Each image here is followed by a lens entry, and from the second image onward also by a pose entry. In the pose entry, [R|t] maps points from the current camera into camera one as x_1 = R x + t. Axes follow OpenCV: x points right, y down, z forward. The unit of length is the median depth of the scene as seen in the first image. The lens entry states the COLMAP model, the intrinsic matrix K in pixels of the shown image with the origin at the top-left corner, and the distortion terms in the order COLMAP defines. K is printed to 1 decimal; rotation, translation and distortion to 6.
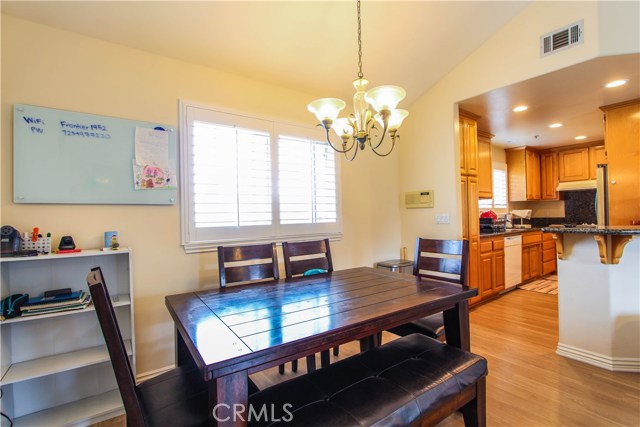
lens RADIAL K [[296.1, 0, 321.2], [0, 296.1, 214.0], [0, 0, 1]] dist [-0.017739, 0.000665]
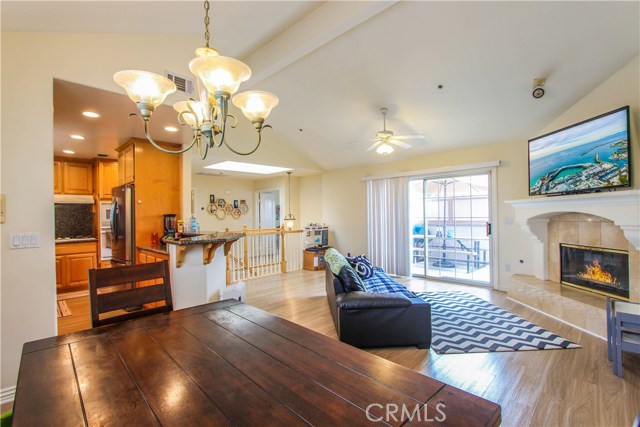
lens RADIAL K [[296.1, 0, 317.4], [0, 296.1, 212.5], [0, 0, 1]] dist [-0.017739, 0.000665]
pose [[-0.160260, 0.031650, 0.986567, -0.263451], [0.014416, 0.999454, -0.029722, -0.012789], [-0.986970, 0.009459, -0.160629, 0.372267]]
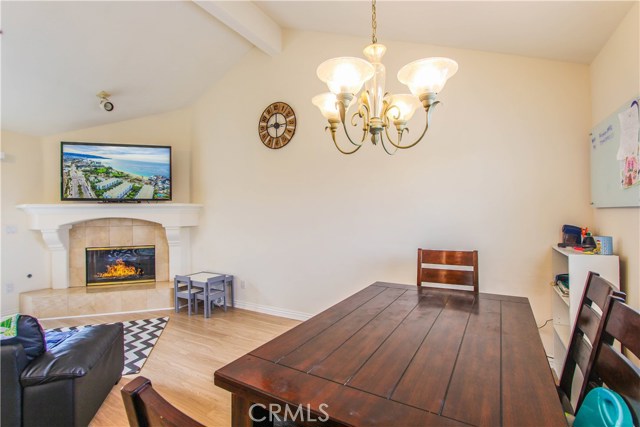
lens RADIAL K [[296.1, 0, 319.7], [0, 296.1, 211.6], [0, 0, 1]] dist [-0.017739, 0.000665]
pose [[-0.908152, 0.025496, -0.417864, 0.252561], [0.034330, 0.999318, -0.013636, -0.012891], [0.417232, -0.026729, -0.908407, 0.691808]]
